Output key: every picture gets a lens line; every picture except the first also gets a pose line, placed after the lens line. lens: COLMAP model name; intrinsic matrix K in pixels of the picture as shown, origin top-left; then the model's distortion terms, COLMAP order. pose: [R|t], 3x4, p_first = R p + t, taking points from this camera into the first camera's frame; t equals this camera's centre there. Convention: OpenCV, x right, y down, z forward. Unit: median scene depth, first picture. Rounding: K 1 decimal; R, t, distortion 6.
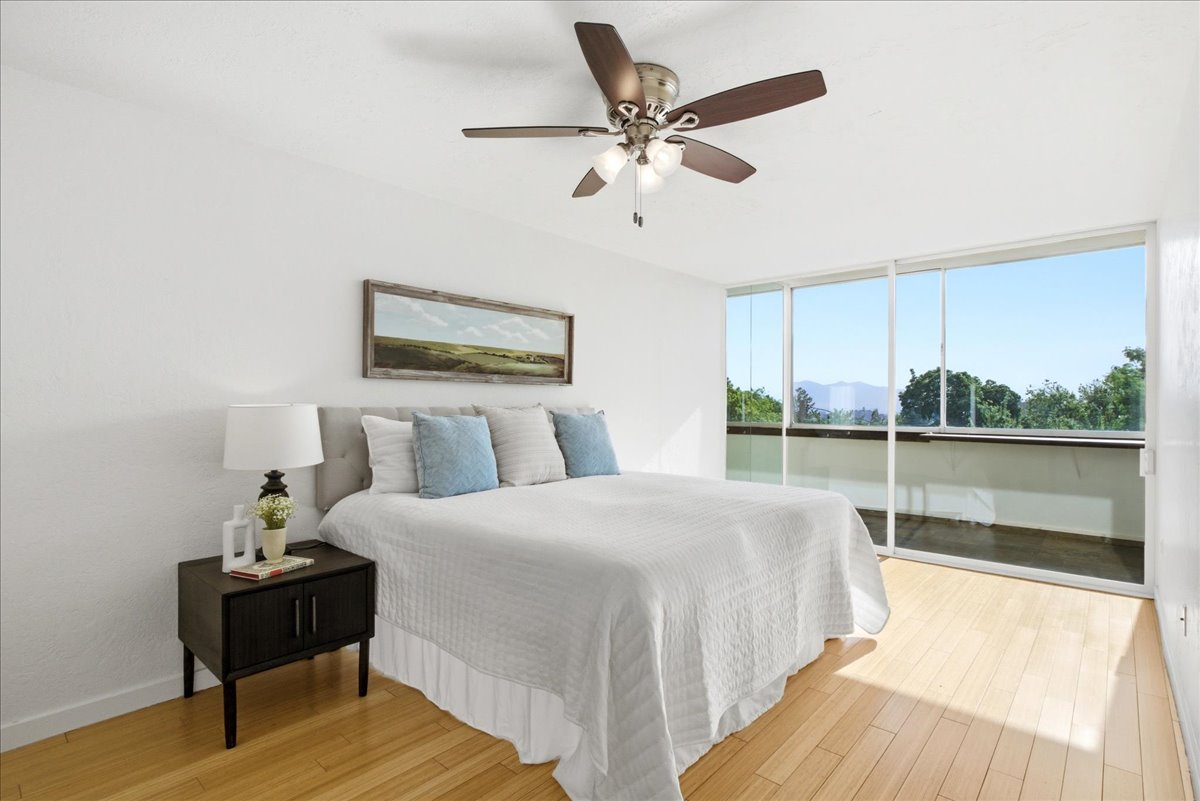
lens RADIAL K [[579.8, 0, 596.9], [0, 579.8, 402.1], [0, 0, 1]] dist [-0.000134, 0.000299]
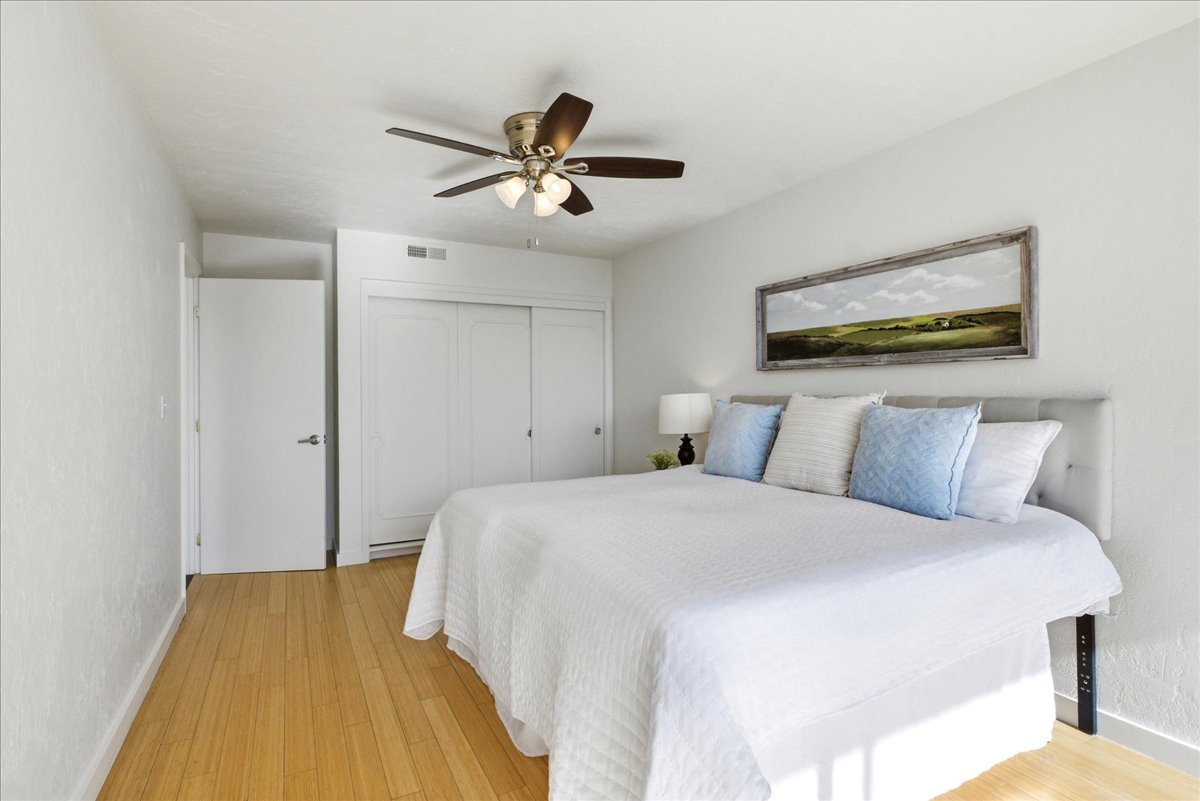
lens RADIAL K [[579.8, 0, 596.7], [0, 579.8, 398.7], [0, 0, 1]] dist [-0.000134, 0.000299]
pose [[-0.342073, 0.009937, -0.939621, 0.708516], [0.008978, 0.999933, 0.007307, 0.002922], [0.939631, -0.005936, -0.342139, 0.935339]]
